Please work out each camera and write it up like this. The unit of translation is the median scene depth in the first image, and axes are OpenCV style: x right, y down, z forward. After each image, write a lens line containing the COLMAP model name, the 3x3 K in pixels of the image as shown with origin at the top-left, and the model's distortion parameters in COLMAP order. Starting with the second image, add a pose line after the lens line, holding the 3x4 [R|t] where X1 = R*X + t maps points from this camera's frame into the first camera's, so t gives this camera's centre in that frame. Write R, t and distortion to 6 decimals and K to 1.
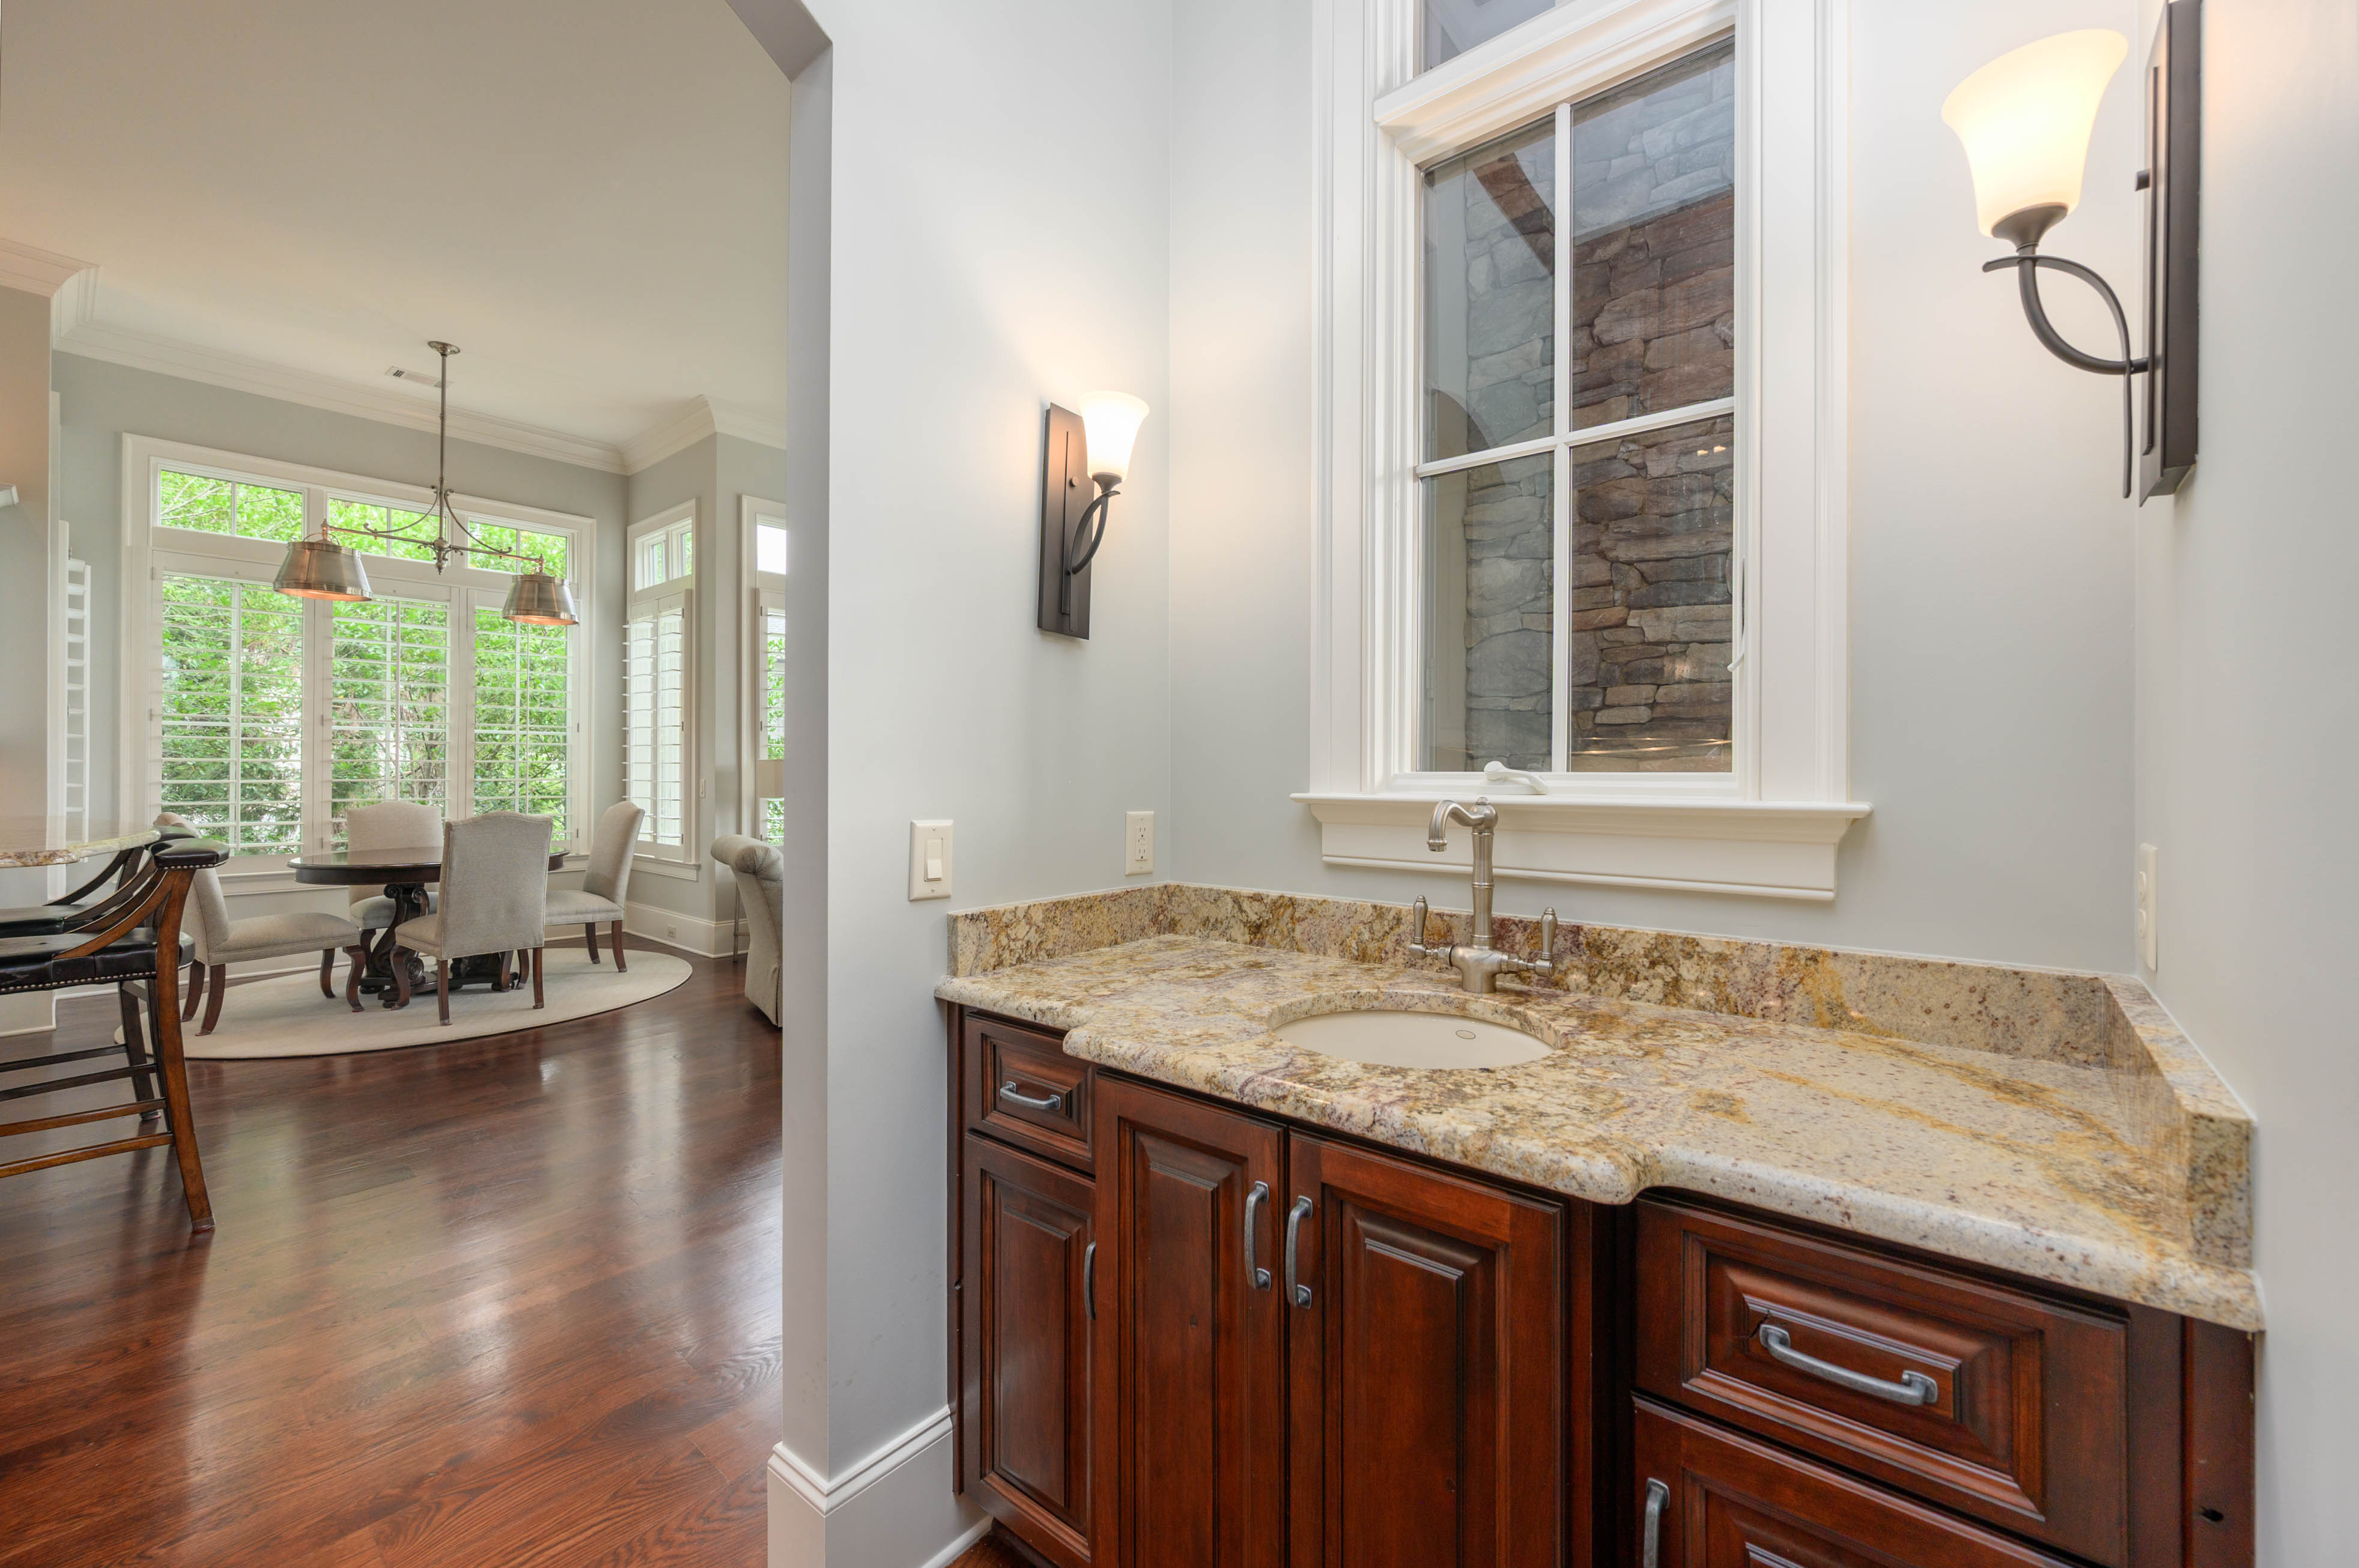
lens RADIAL K [[946.6, 0, 1167.3], [0, 946.6, 772.1], [0, 0, 1]] dist [-0.000637, -0.000266]
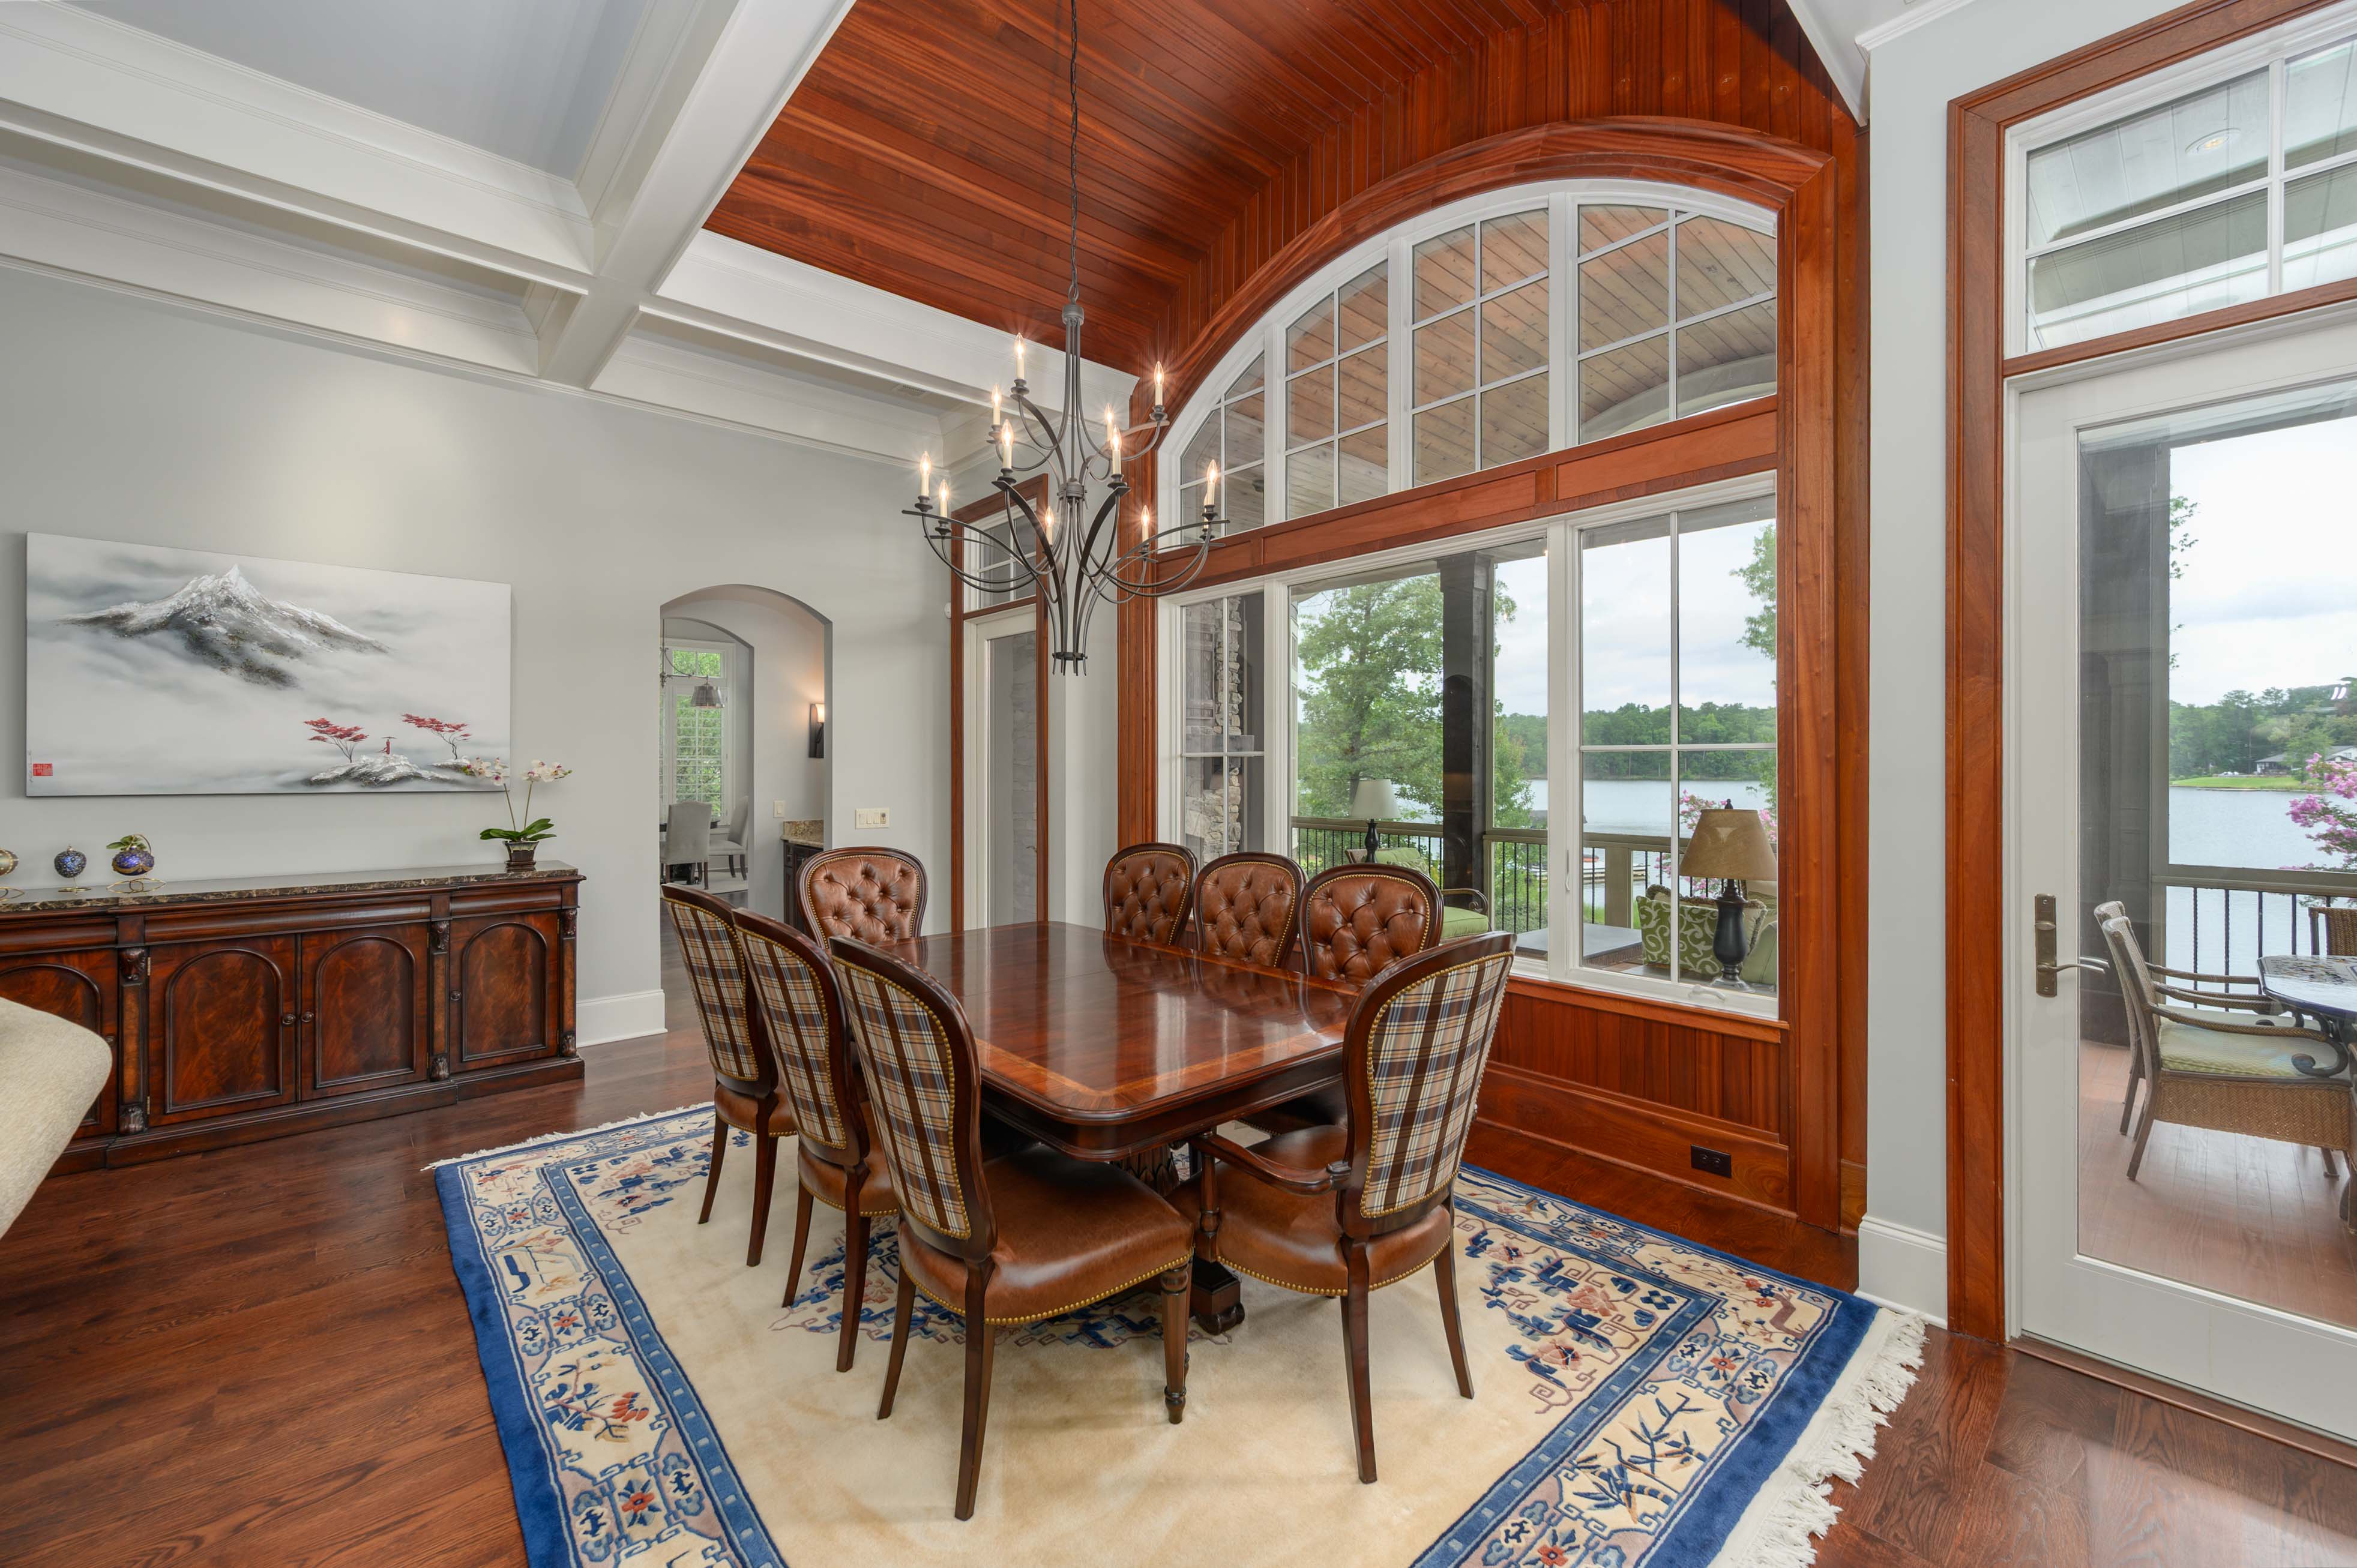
lens RADIAL K [[945.8, 0, 1166.3], [0, 945.8, 772.1], [0, 0, 1]] dist [-0.000637, -0.000266]
pose [[0.989826, -0.003456, -0.142241, 0.617371], [0.004350, 0.999973, 0.005975, -0.030128], [0.142216, -0.006533, 0.989814, -0.893774]]
